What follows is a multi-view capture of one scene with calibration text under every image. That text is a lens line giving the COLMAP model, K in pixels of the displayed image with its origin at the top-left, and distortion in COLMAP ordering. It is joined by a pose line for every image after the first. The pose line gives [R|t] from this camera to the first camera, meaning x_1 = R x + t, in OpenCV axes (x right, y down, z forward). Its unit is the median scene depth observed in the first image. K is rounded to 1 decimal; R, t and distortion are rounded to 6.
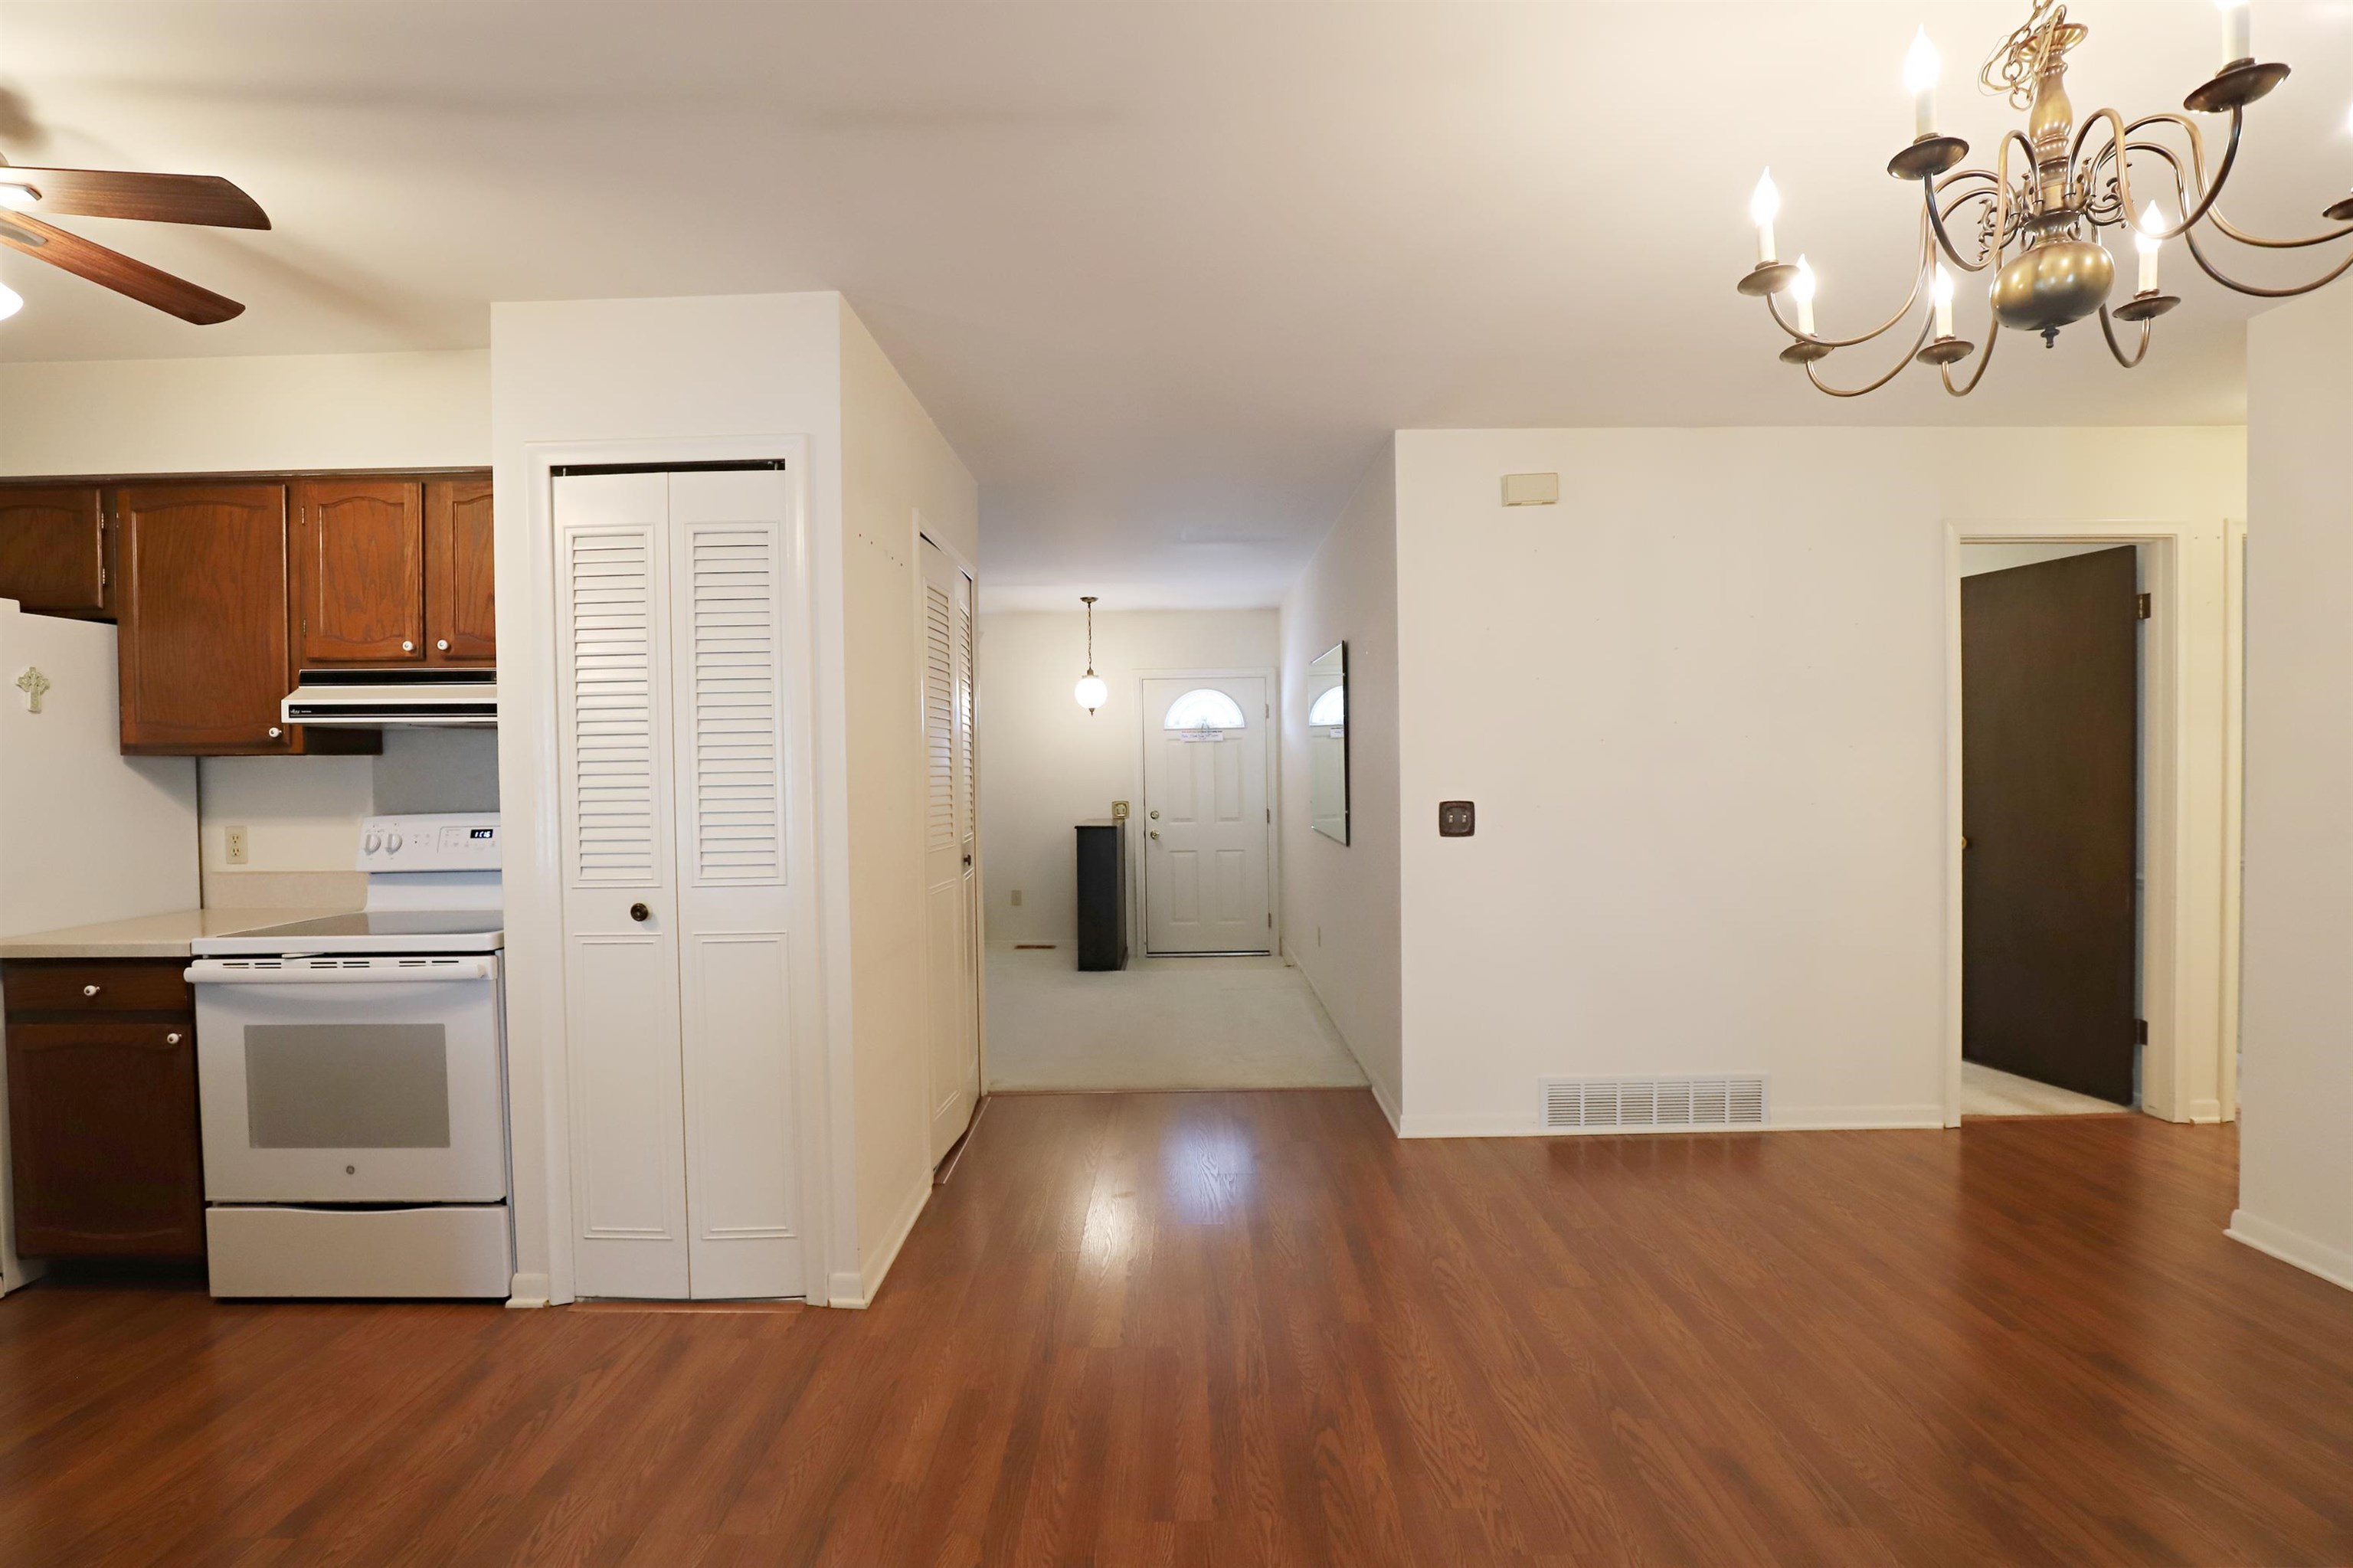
lens RADIAL K [[1113.4, 0, 1200.2], [0, 1113.4, 783.8], [0, 0, 1]] dist [-0.029354, 0.004862]
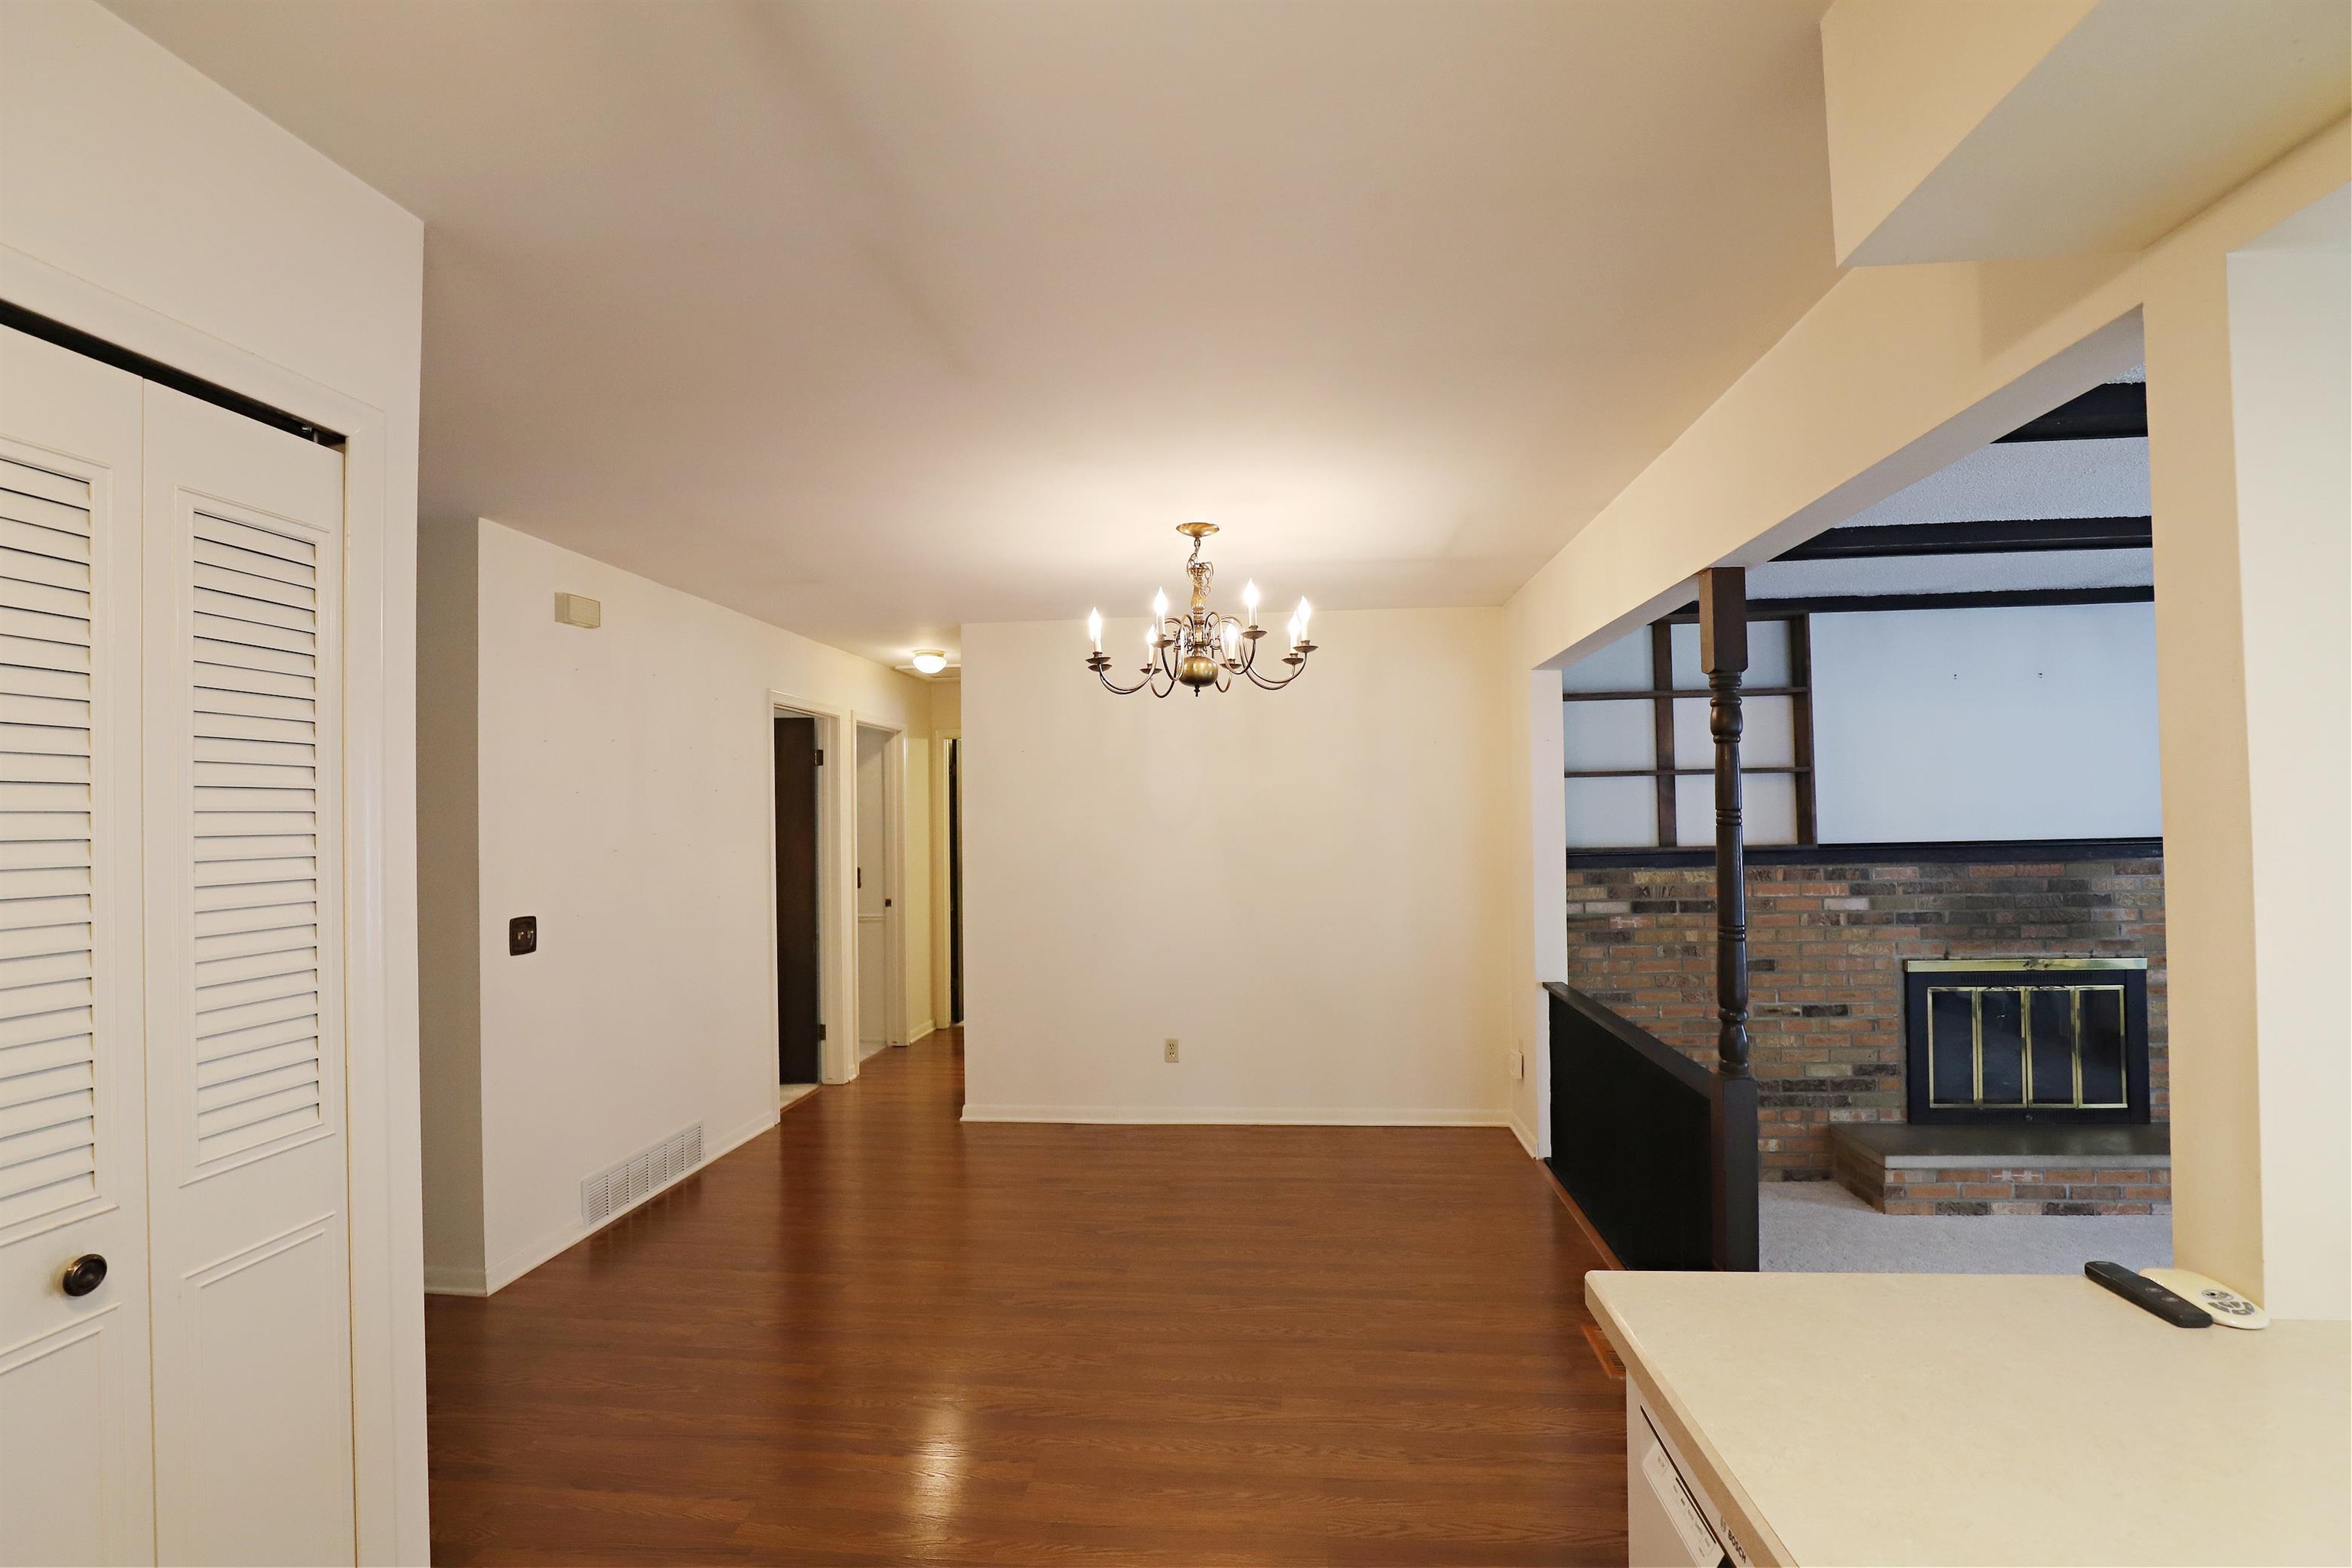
lens RADIAL K [[1112.9, 0, 1181.8], [0, 1112.9, 793.1], [0, 0, 1]] dist [-0.029354, 0.004862]
pose [[0.085876, 0.031797, 0.995798, -0.673185], [0.027038, 0.999048, -0.034232, -0.043499], [-0.995939, 0.029864, 0.084935, 0.352621]]
